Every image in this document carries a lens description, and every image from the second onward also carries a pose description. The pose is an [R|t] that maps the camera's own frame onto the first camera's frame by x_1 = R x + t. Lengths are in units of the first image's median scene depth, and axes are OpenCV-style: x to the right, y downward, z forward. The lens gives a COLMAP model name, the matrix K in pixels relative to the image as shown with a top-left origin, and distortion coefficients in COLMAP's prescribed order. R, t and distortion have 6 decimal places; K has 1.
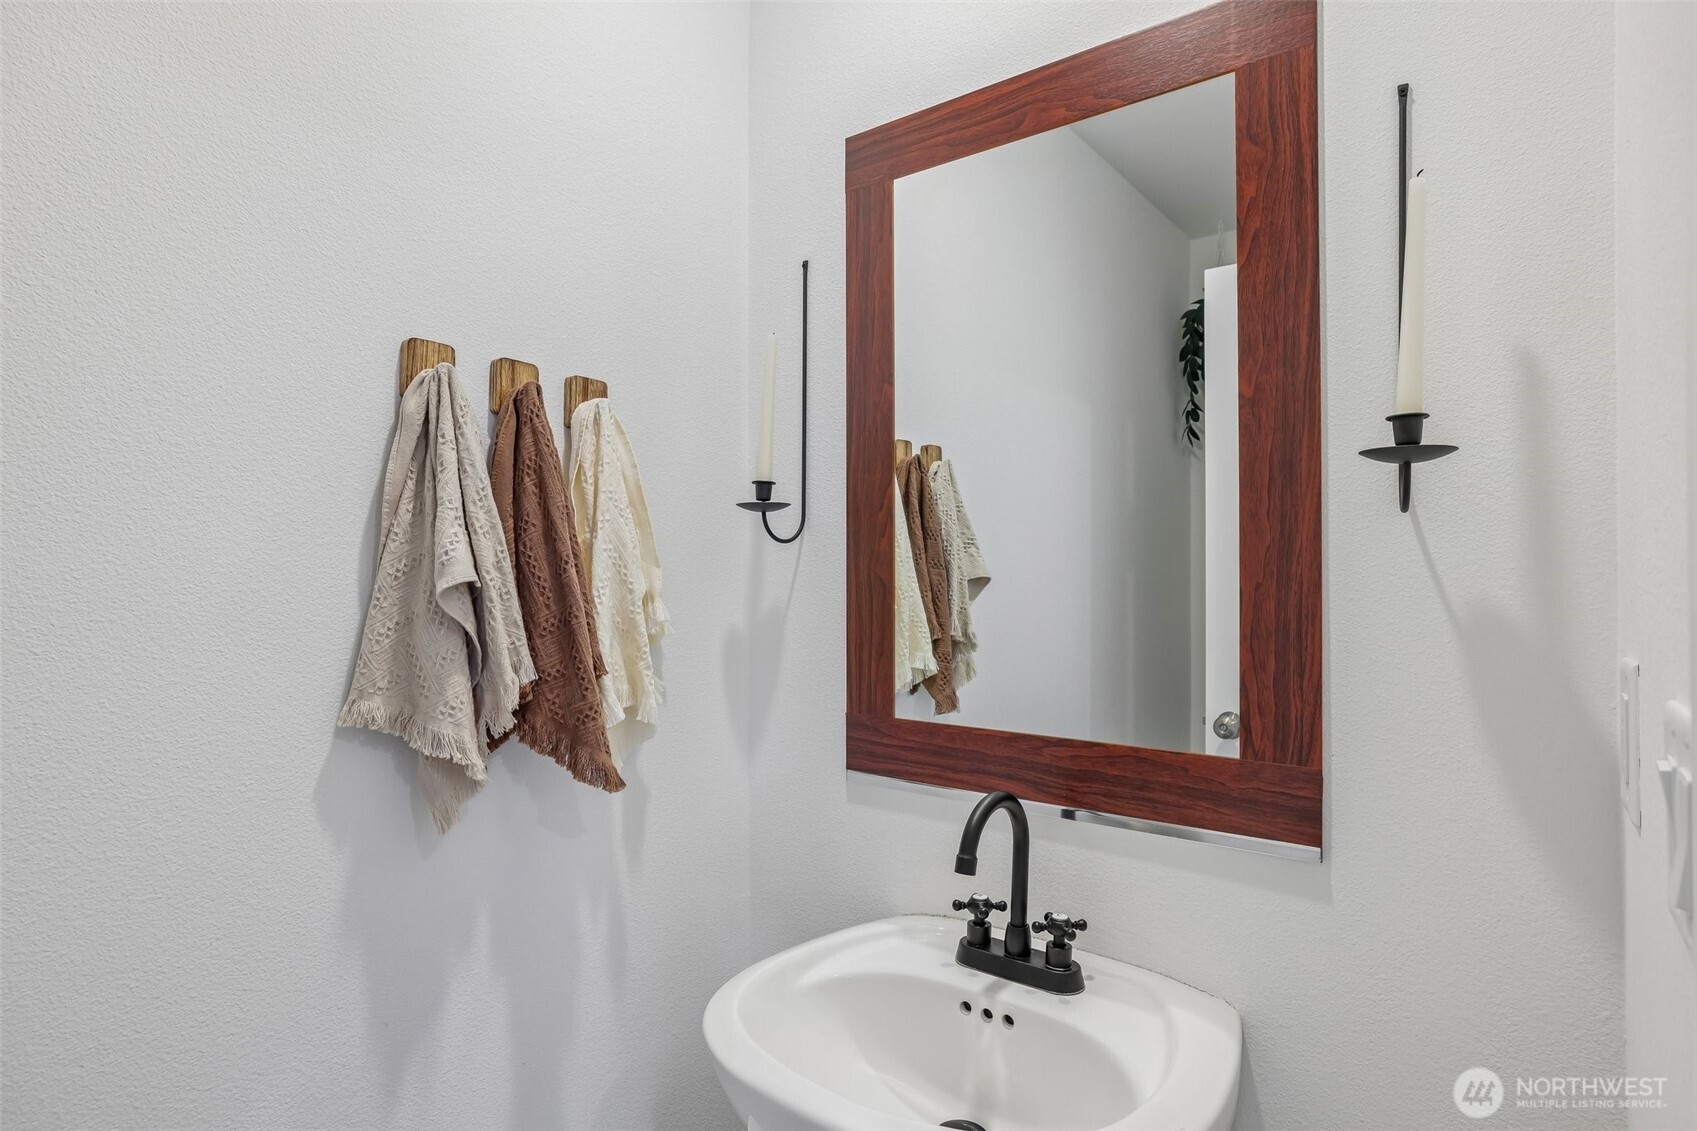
lens RADIAL K [[906.0, 0, 848.3], [0, 906.0, 564.9], [0, 0, 1]] dist [-0.016115, 0.000369]
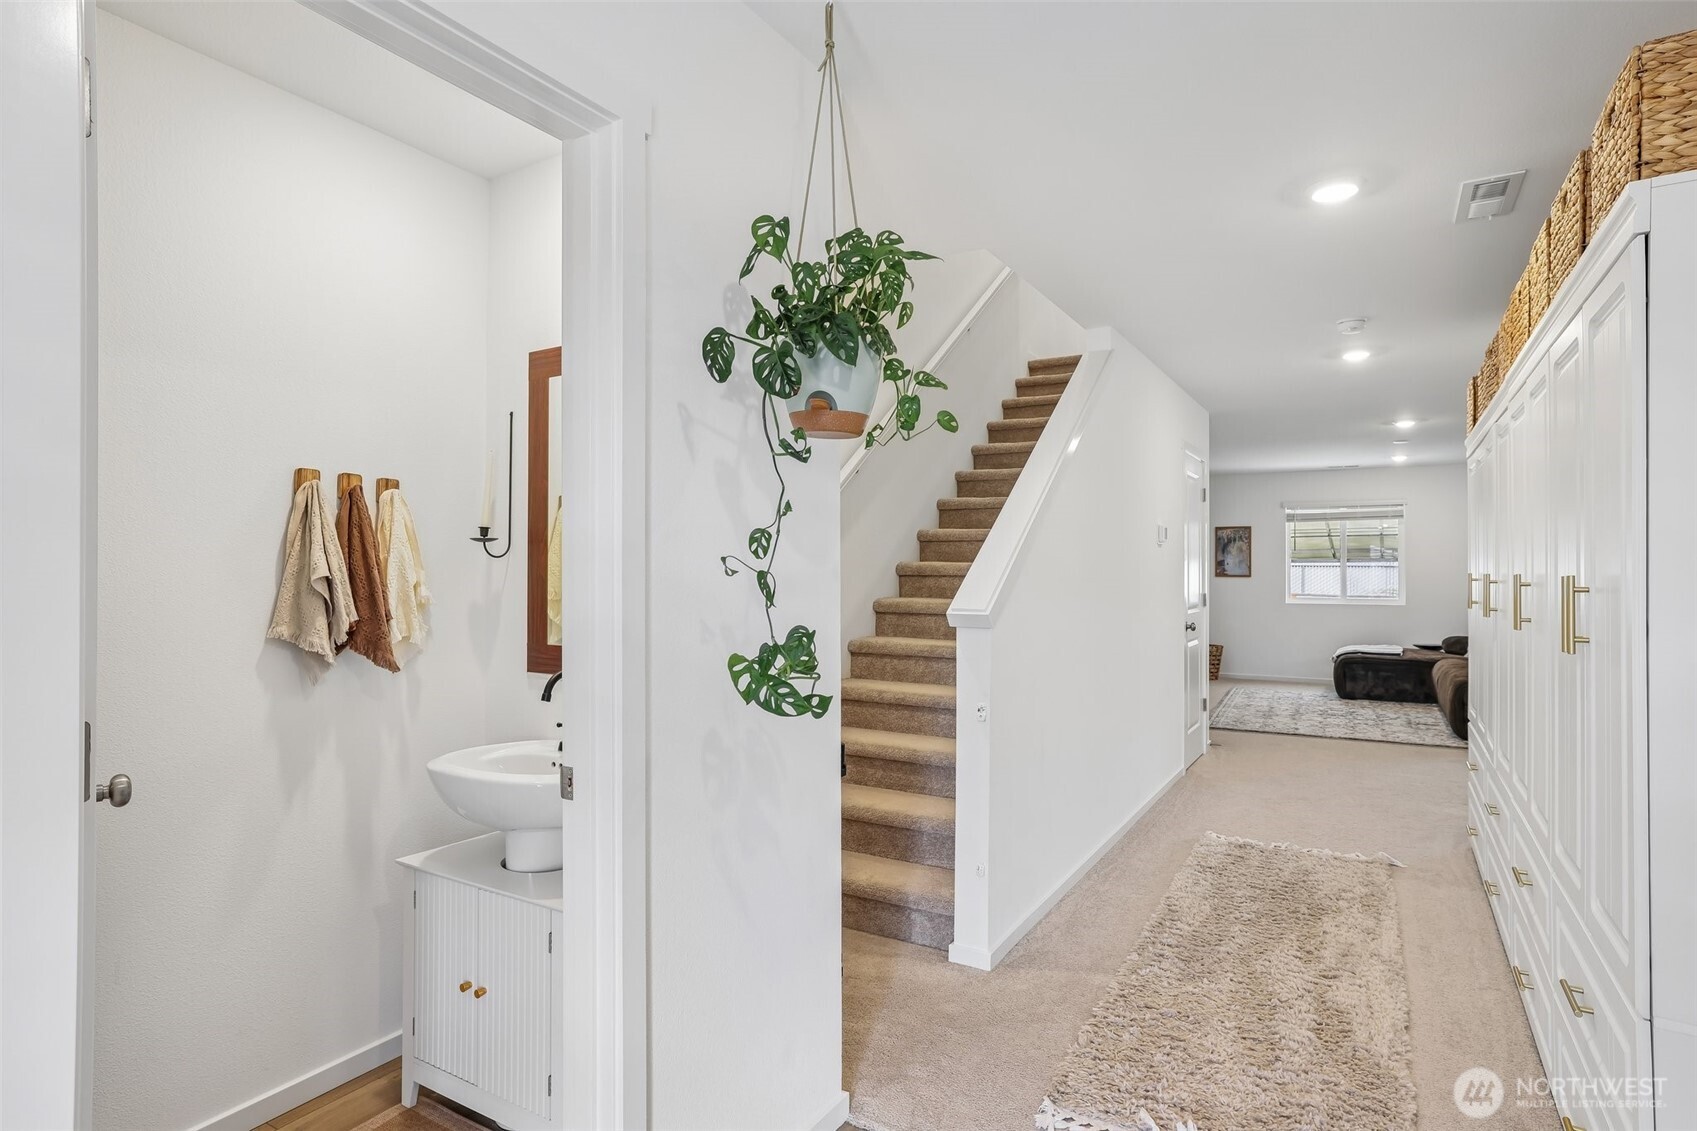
lens RADIAL K [[906.0, 0, 837.9], [0, 906.0, 563.7], [0, 0, 1]] dist [-0.016115, 0.000369]
pose [[0.994575, -0.001589, 0.104014, 0.605736], [0.002607, 0.999950, -0.009649, 0.011472], [-0.103993, 0.009868, 0.994529, -1.347381]]
